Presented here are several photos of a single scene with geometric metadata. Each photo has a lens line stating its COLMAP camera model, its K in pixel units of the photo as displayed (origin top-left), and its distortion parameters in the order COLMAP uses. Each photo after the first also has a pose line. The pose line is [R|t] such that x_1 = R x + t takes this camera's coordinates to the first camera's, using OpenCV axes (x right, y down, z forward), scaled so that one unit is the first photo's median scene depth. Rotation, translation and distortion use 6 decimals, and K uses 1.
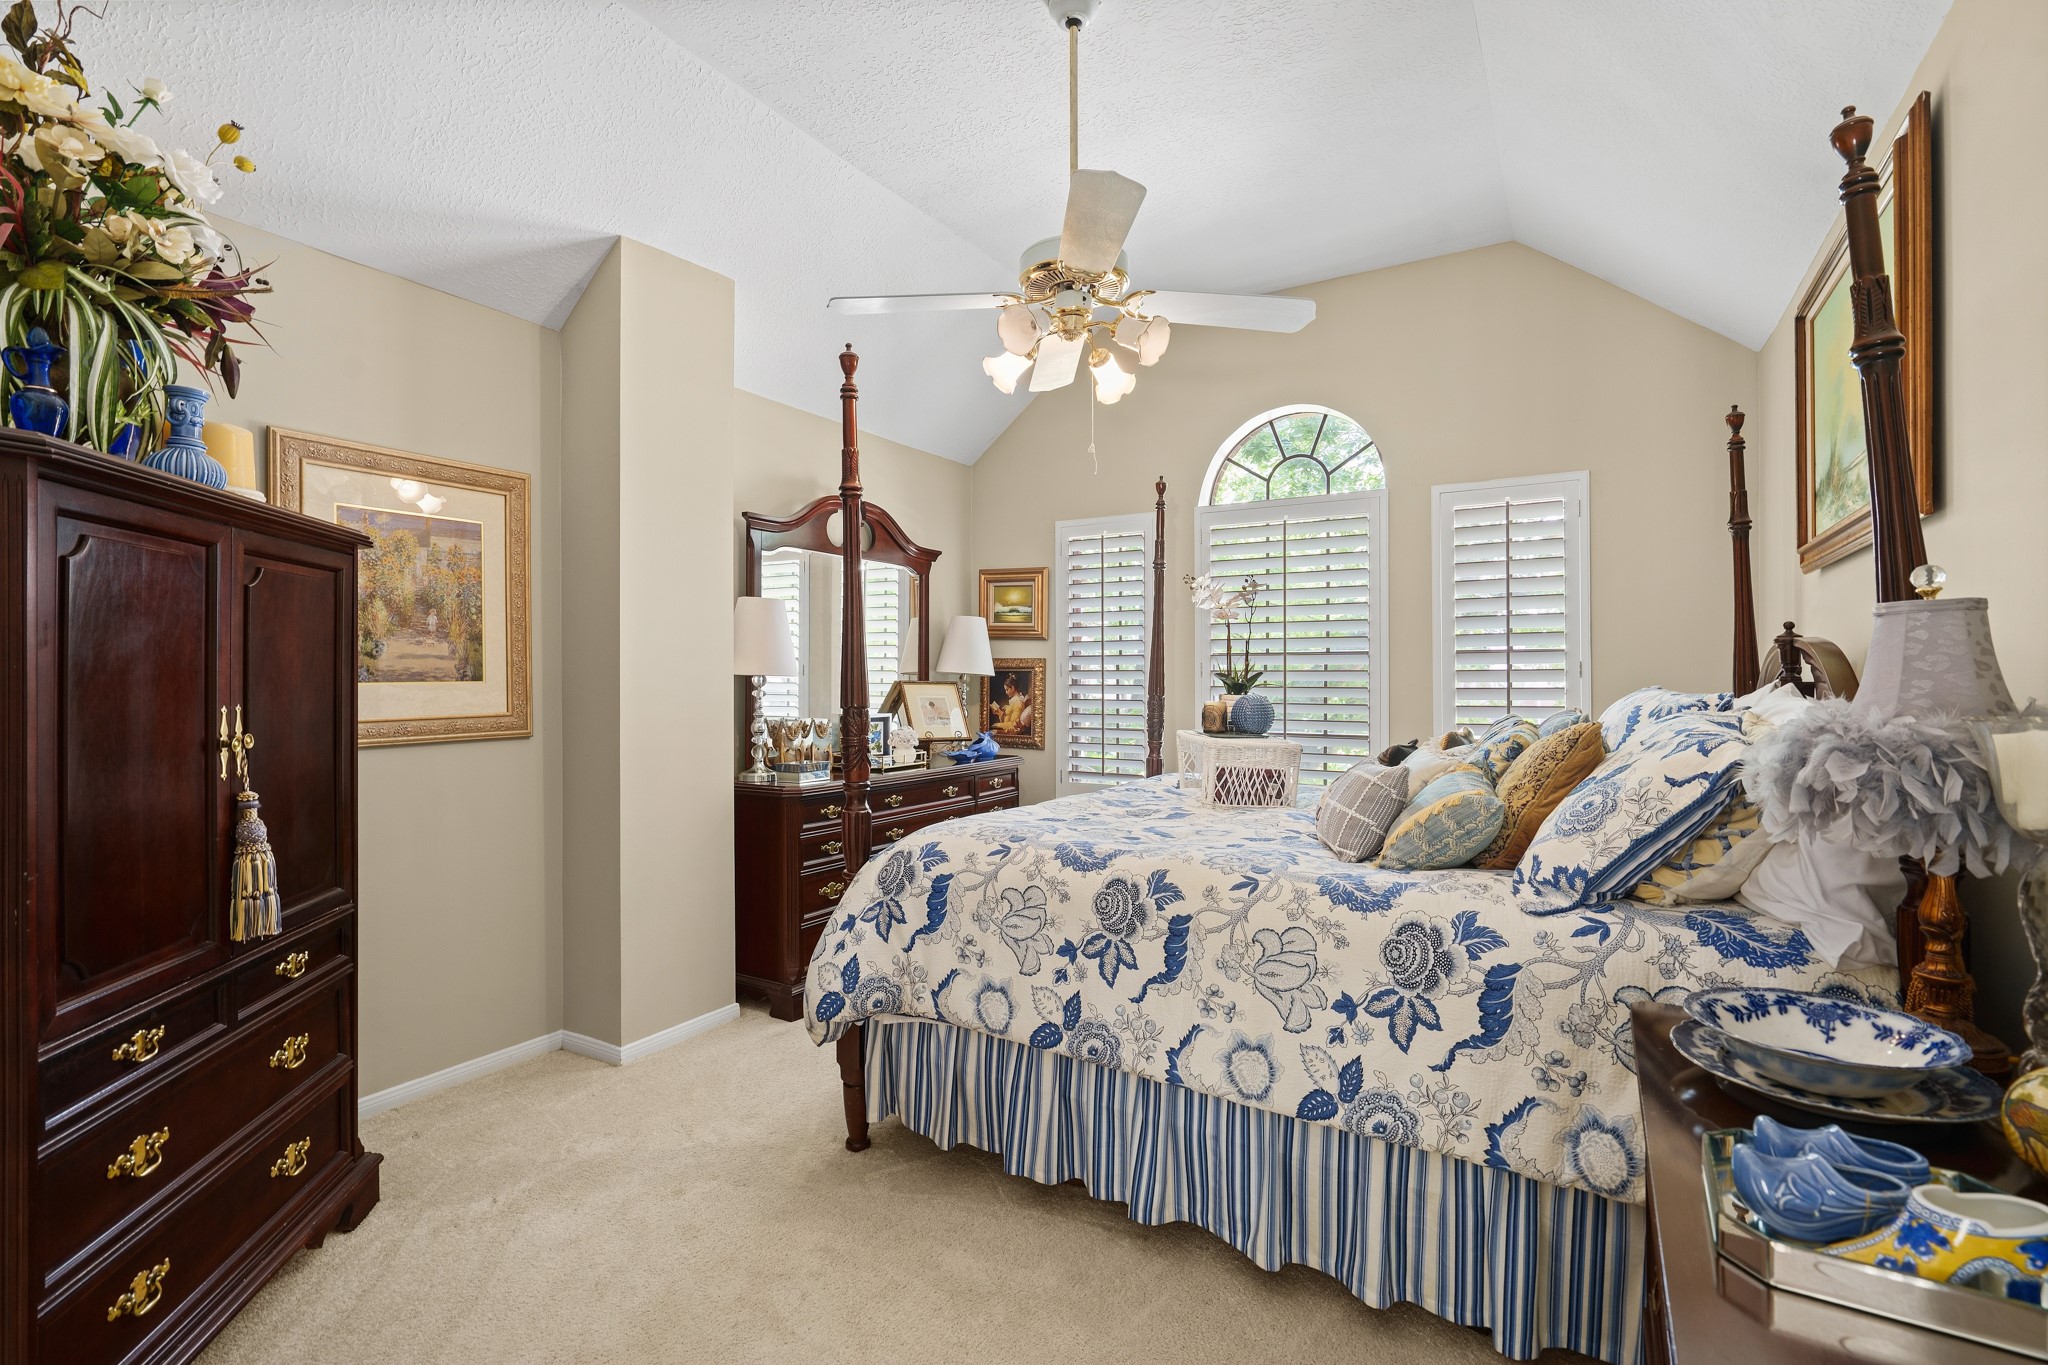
lens RADIAL K [[941.7, 0, 1026.2], [0, 941.7, 675.3], [0, 0, 1]] dist [-0.006240, 0.002494]
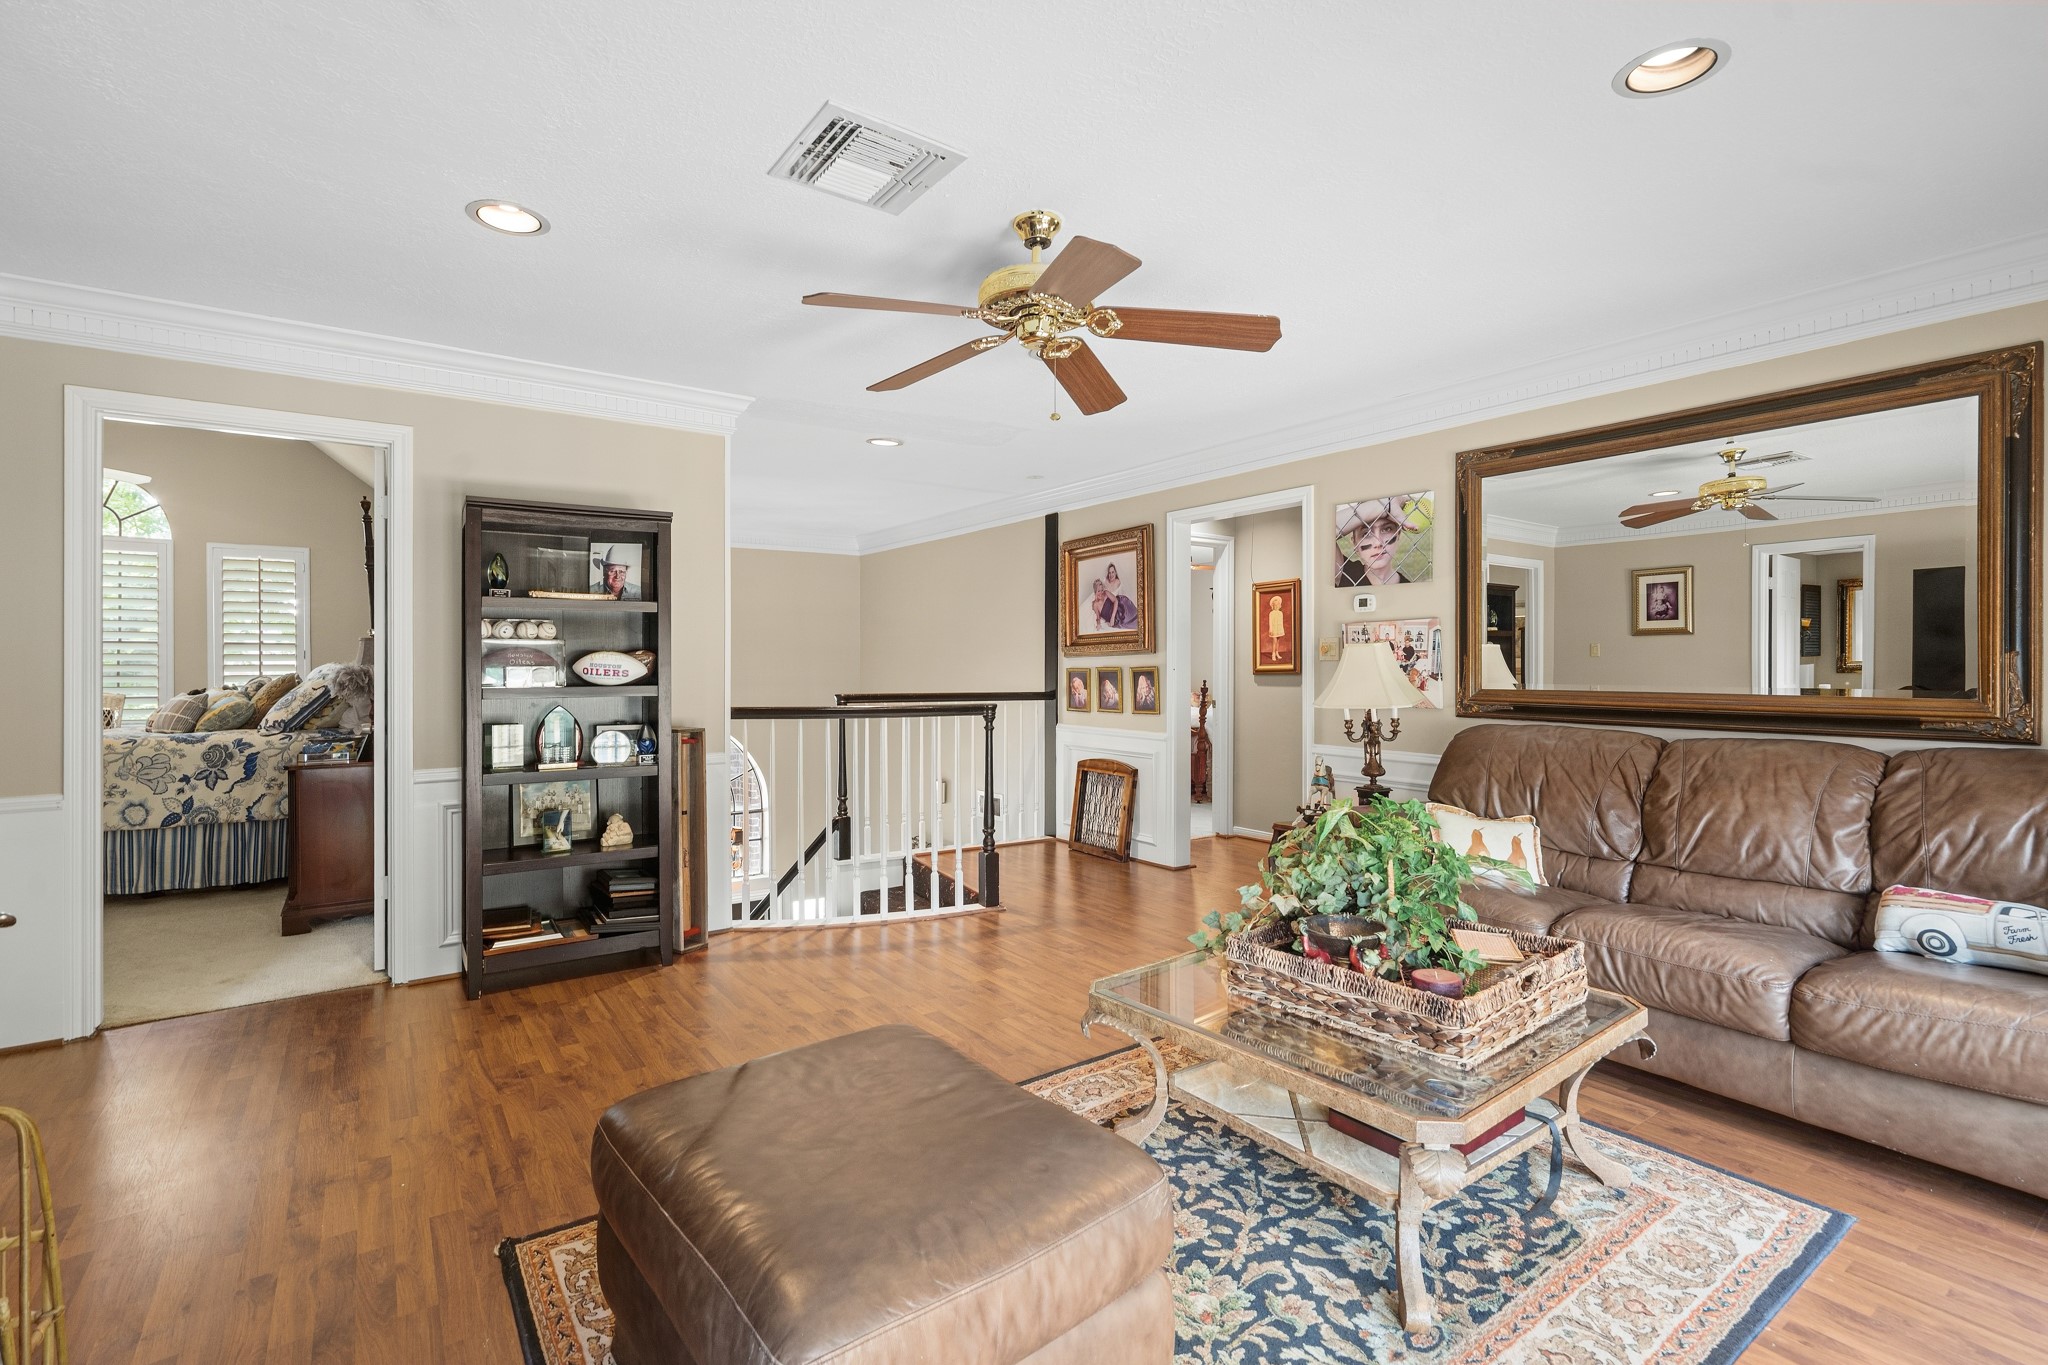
lens RADIAL K [[941.7, 0, 1024.3], [0, 941.7, 666.3], [0, 0, 1]] dist [-0.006240, 0.002494]
pose [[0.407532, -0.000060, 0.913191, -1.125010], [-0.003202, 0.999994, 0.001494, 0.021003], [-0.913185, -0.003533, 0.407530, -2.265869]]
